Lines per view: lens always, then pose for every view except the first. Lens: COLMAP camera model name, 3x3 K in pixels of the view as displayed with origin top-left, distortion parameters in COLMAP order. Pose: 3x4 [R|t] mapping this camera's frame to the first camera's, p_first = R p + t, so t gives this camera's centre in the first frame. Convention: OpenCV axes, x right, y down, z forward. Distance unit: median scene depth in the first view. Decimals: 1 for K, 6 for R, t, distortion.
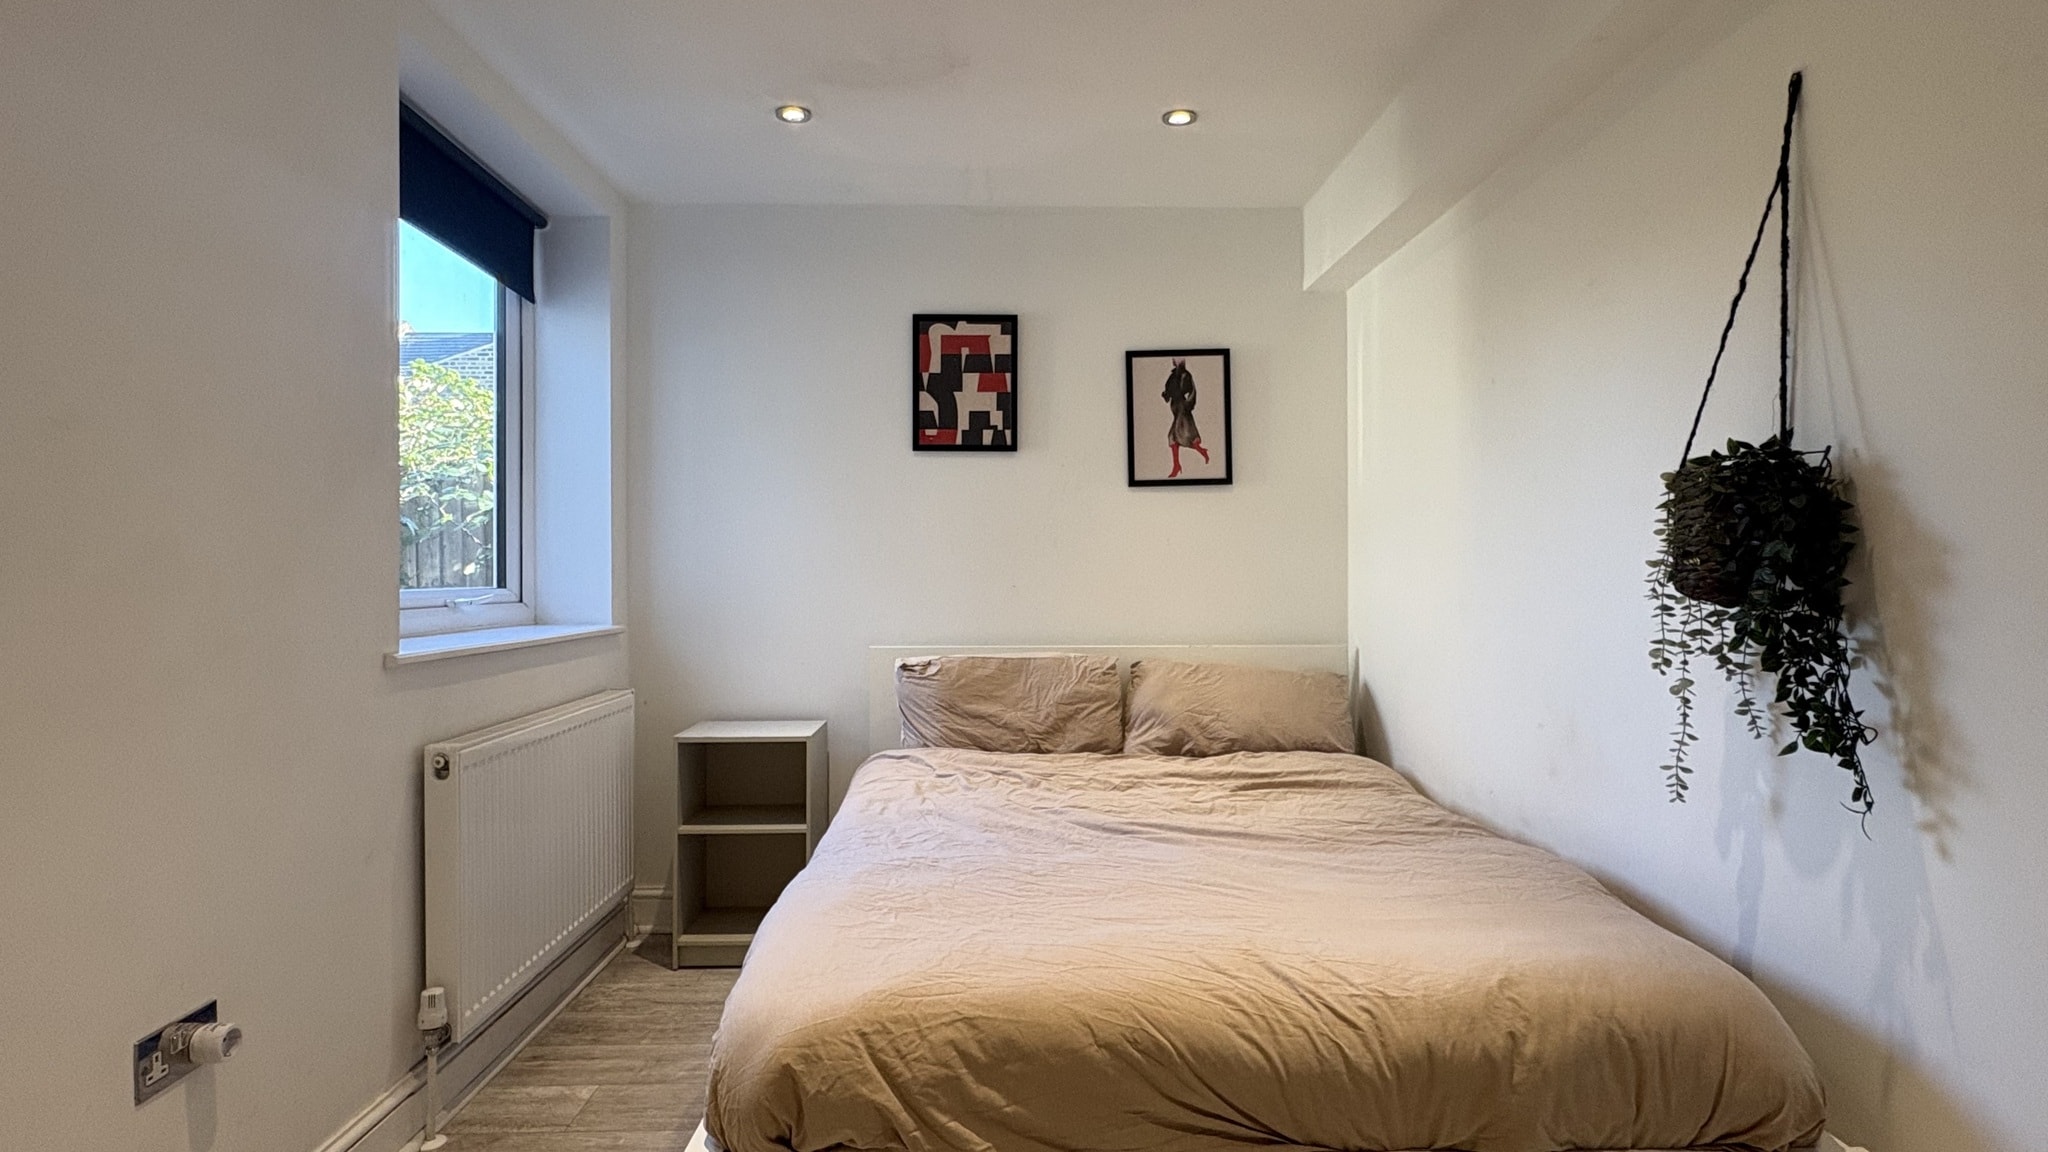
lens RADIAL K [[1020.6, 0, 1024.0], [0, 1020.6, 576.0], [0, 0, 1]] dist [-0.001119, -0.000061]
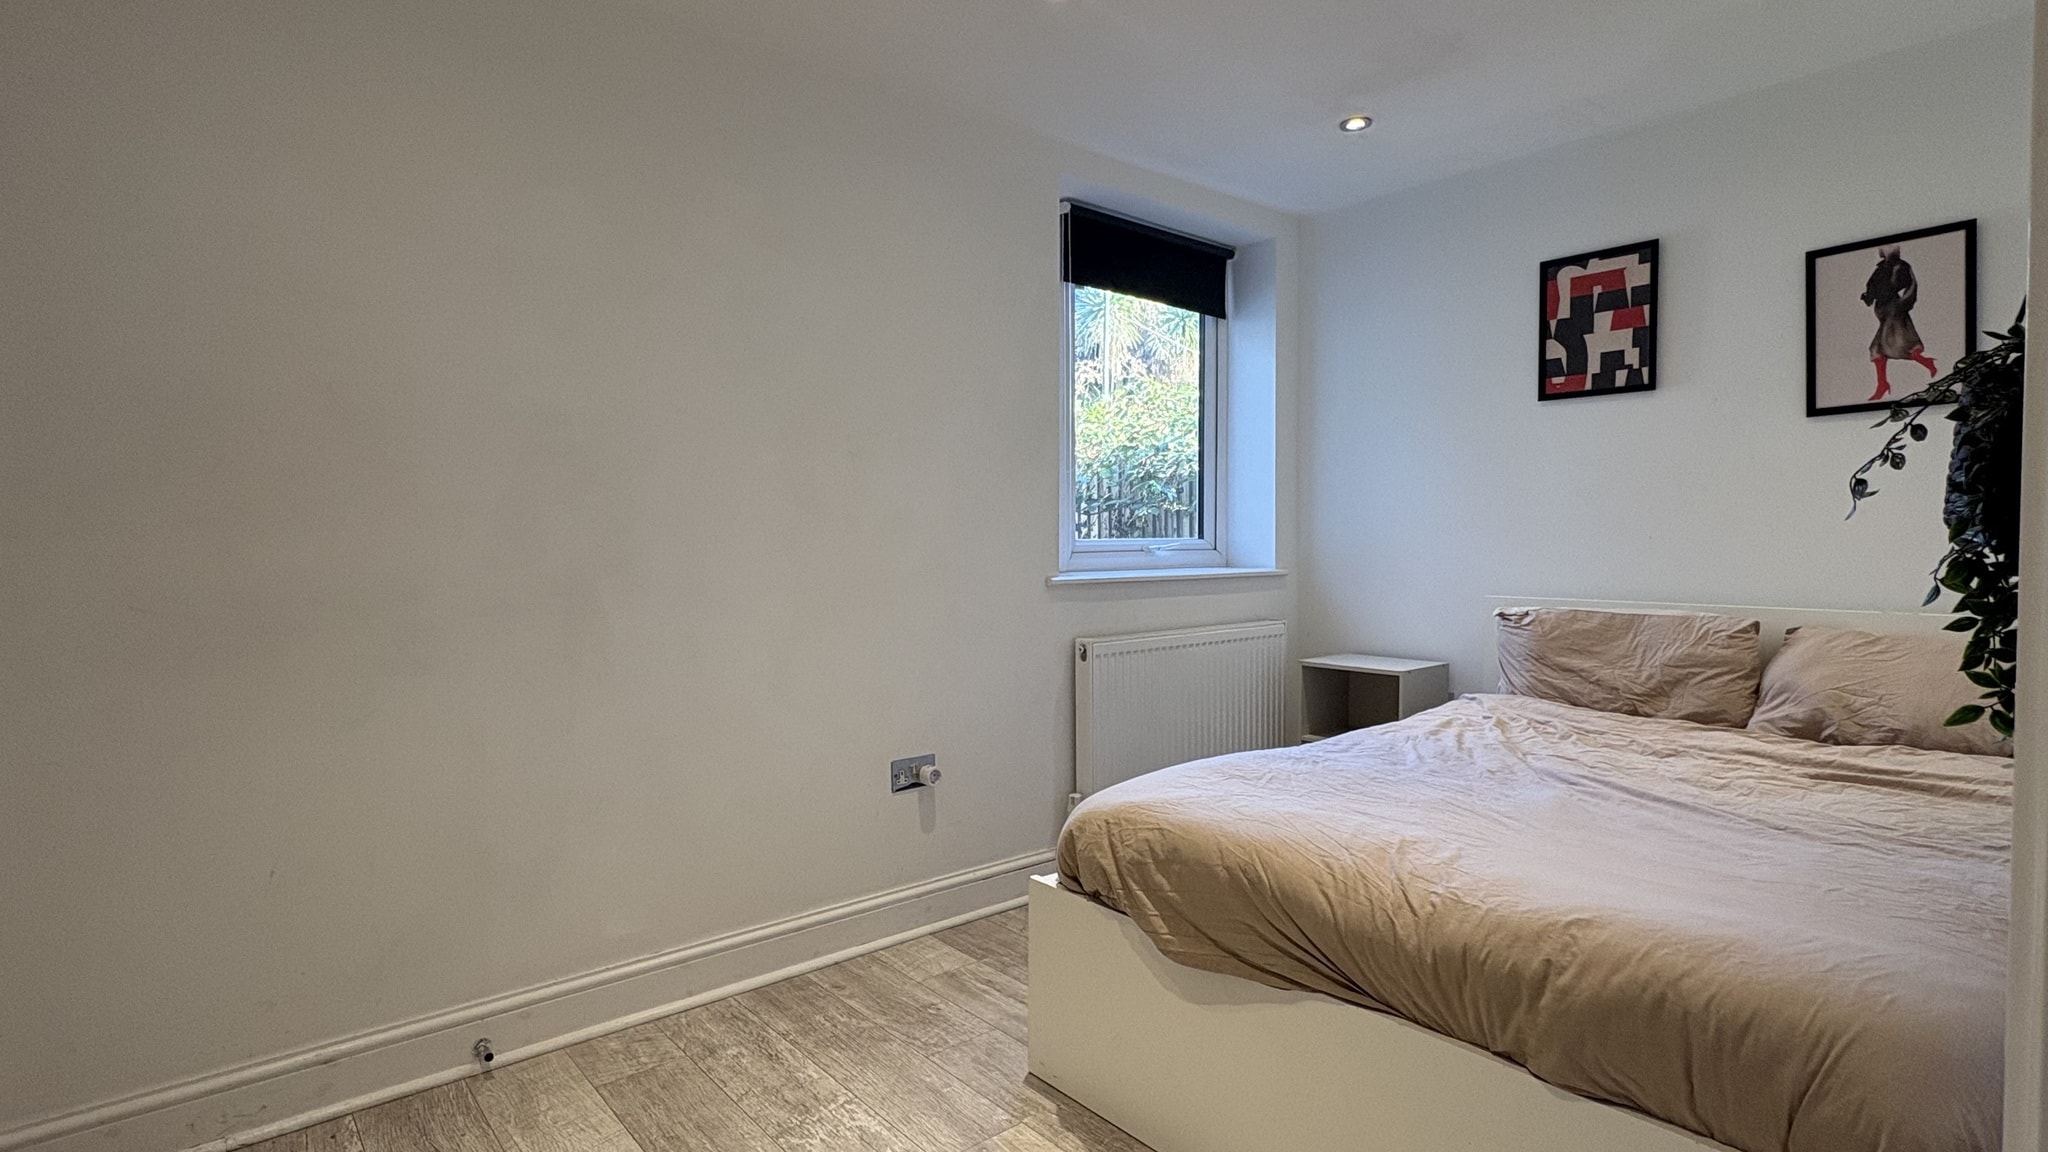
lens RADIAL K [[1020.6, 0, 1024.0], [0, 1020.6, 576.0], [0, 0, 1]] dist [-0.001119, -0.000061]
pose [[0.624287, 0.028179, -0.780687, 0.381000], [0.002264, 0.999280, 0.037880, 0.009056], [0.781192, -0.025416, 0.623773, -0.016158]]
